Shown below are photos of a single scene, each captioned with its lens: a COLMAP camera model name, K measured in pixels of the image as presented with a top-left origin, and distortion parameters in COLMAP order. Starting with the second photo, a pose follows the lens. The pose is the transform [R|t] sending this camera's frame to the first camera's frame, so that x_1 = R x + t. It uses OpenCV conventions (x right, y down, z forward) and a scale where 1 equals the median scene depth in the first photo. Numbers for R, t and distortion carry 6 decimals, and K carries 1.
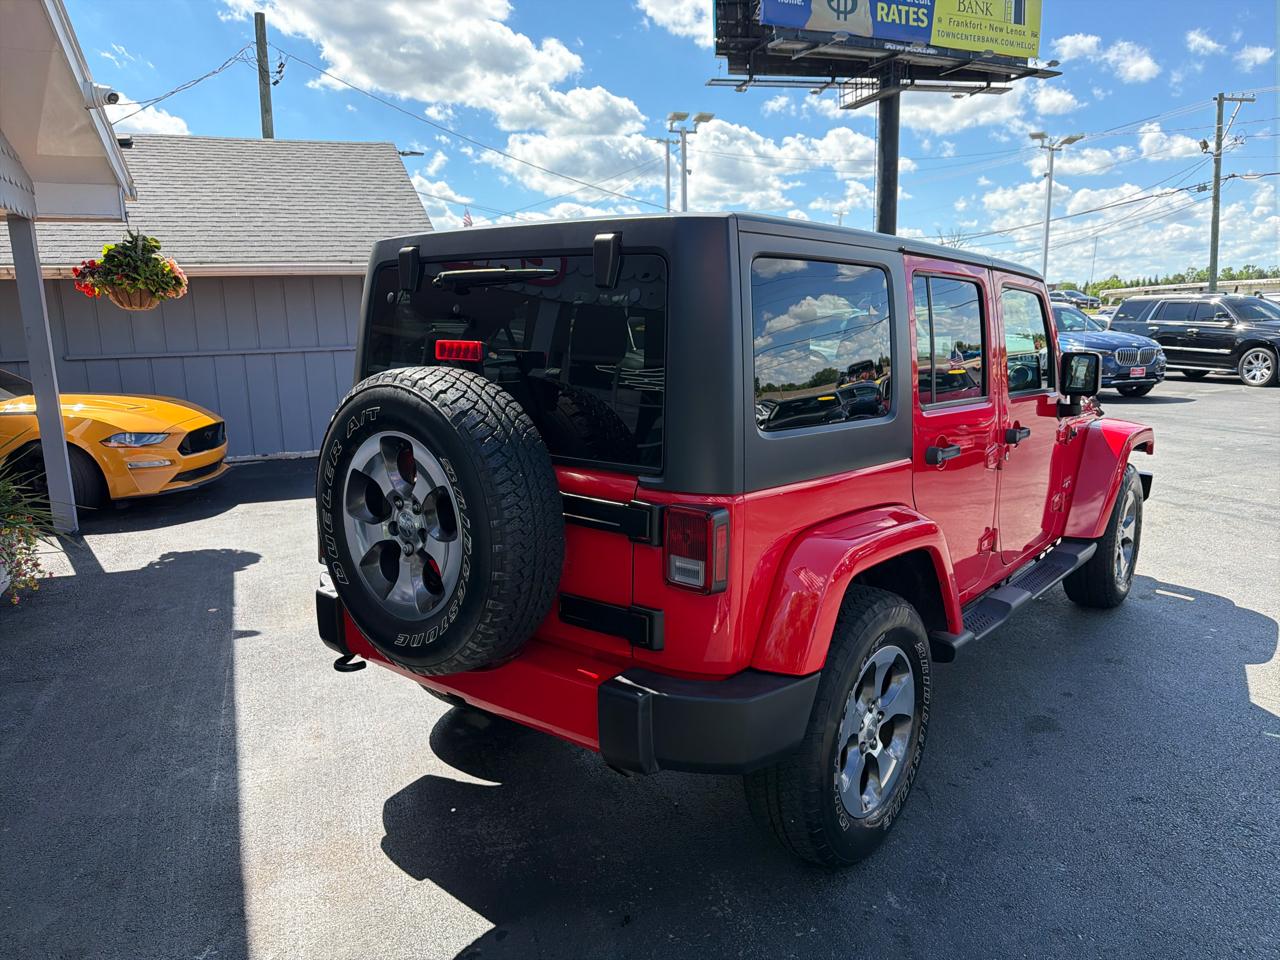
lens RADIAL K [[924.8, 0, 658.7], [0, 924.8, 472.4], [0, 0, 1]] dist [0.012023, -0.026253]
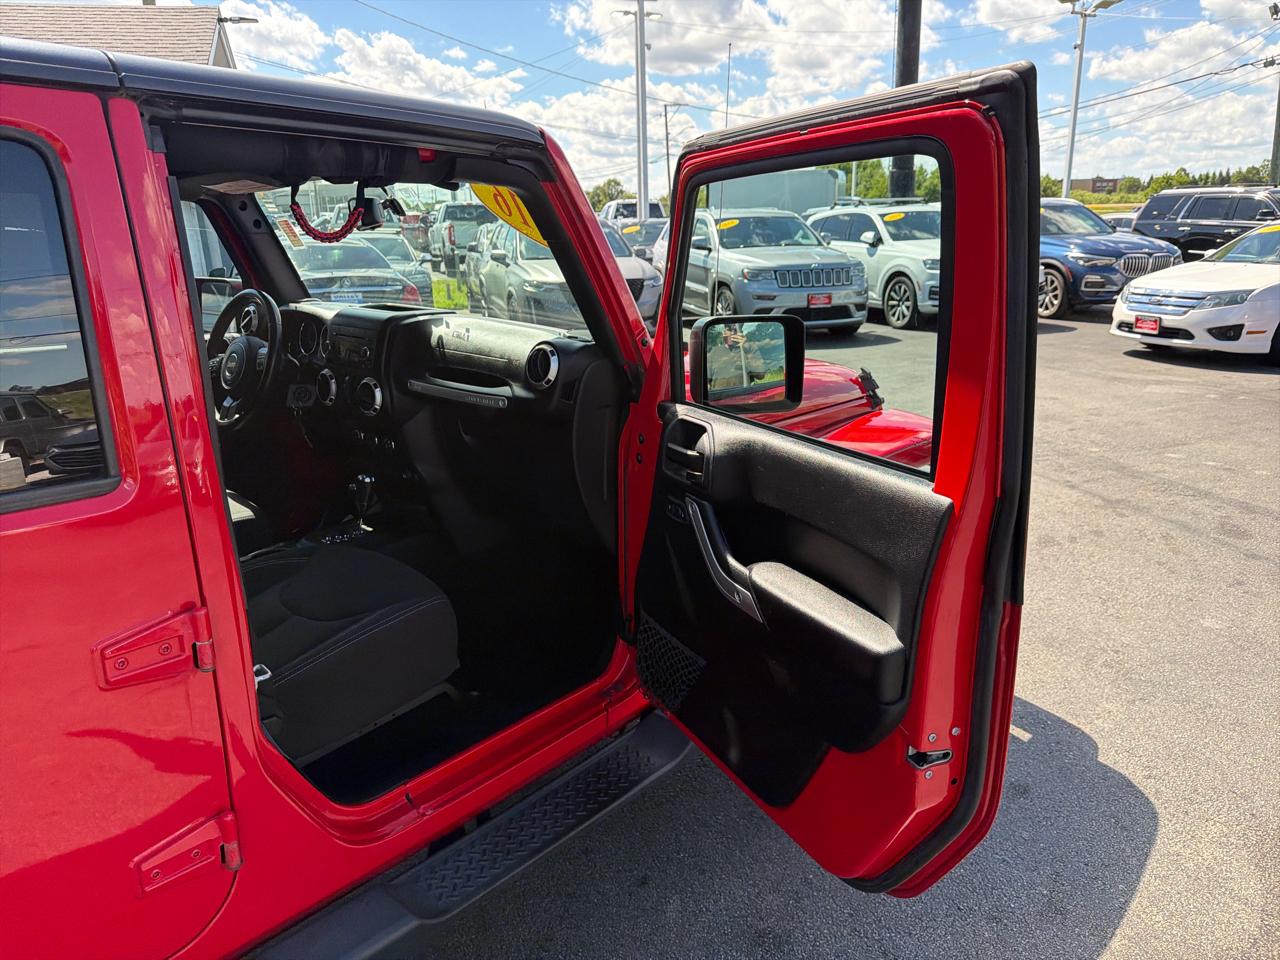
lens RADIAL K [[924.8, 0, 644.9], [0, 924.8, 472.6], [0, 0, 1]] dist [0.012023, -0.026253]
pose [[0.998294, 0.007142, -0.057948, 0.050109], [-0.001214, 0.994814, 0.101701, -0.010436], [0.058374, -0.101458, 0.993126, 0.059131]]
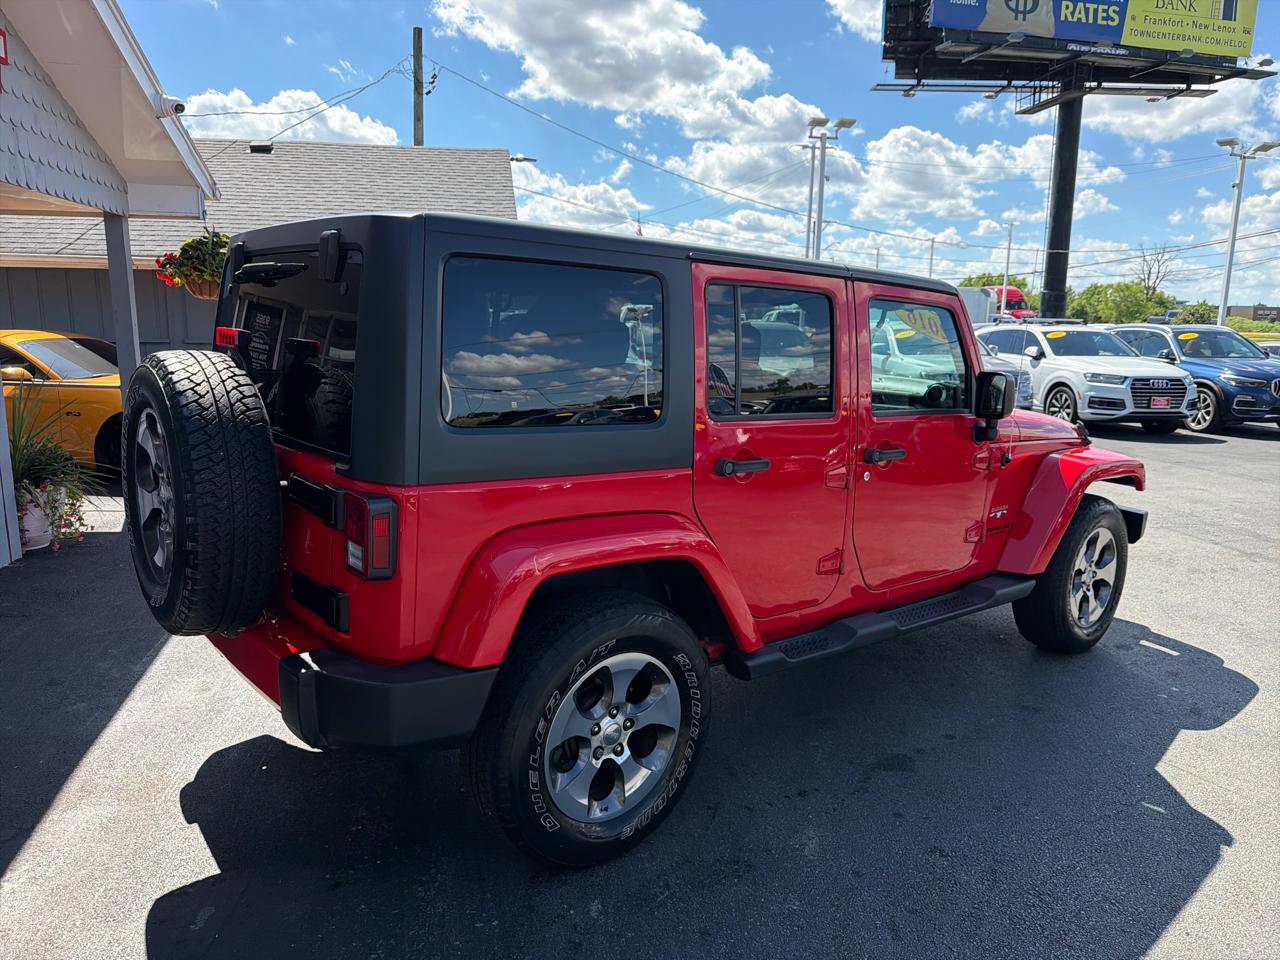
lens RADIAL K [[924.8, 0, 642.1], [0, 924.8, 477.4], [0, 0, 1]] dist [0.012023, -0.026253]
pose [[0.979137, 0.066994, -0.191838, 0.030363], [-0.067449, 0.997714, 0.004165, -0.000387], [0.191679, 0.008861, 0.981418, 0.002186]]
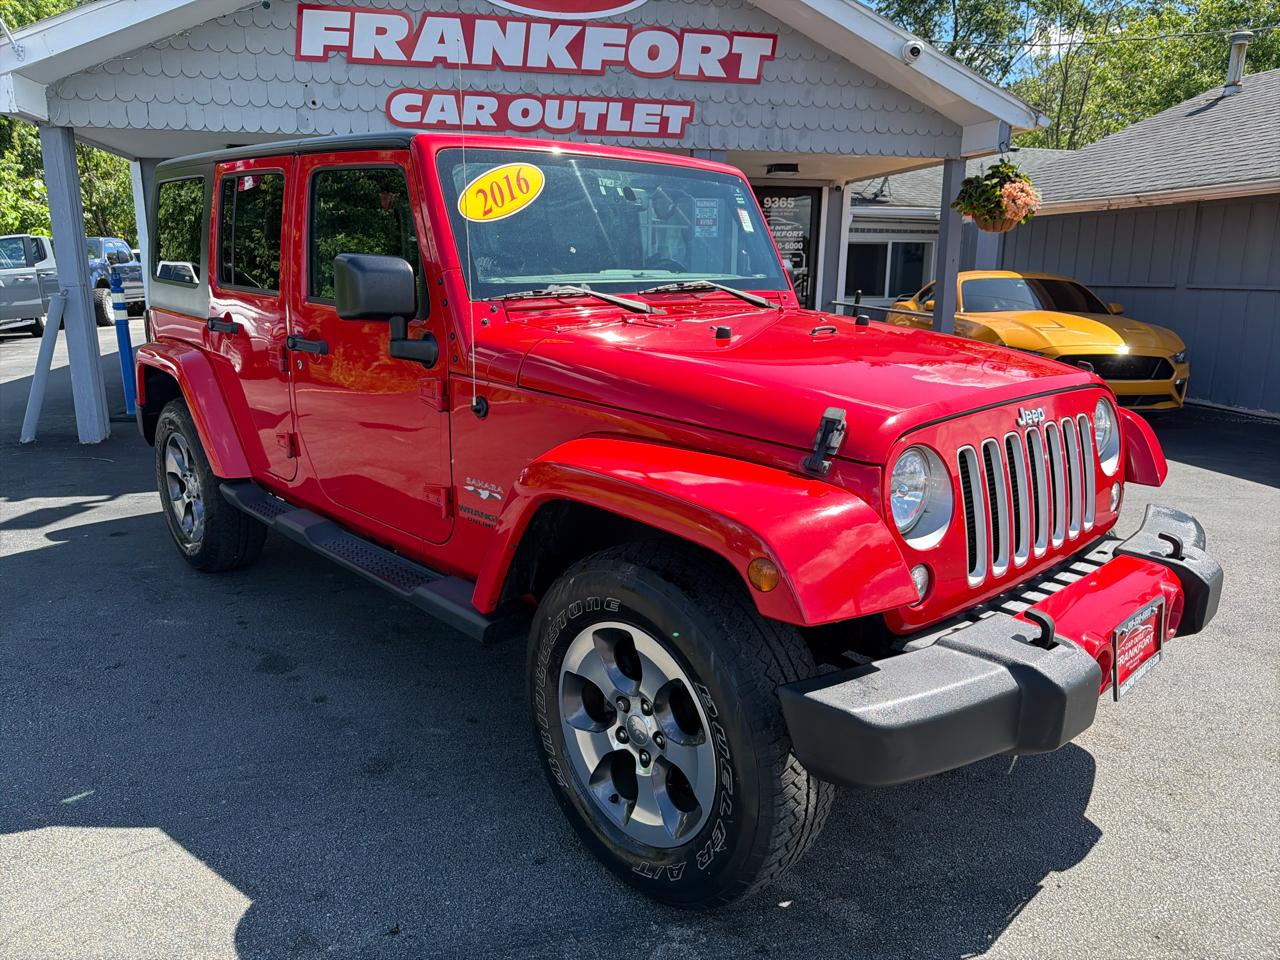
lens RADIAL K [[924.8, 0, 635.2], [0, 924.8, 489.0], [0, 0, 1]] dist [0.012023, -0.026253]
pose [[-0.147120, 0.243238, -0.958745, 0.275998], [-0.176901, 0.947193, 0.267453, -0.054544], [0.973171, 0.208950, -0.096322, 0.390878]]
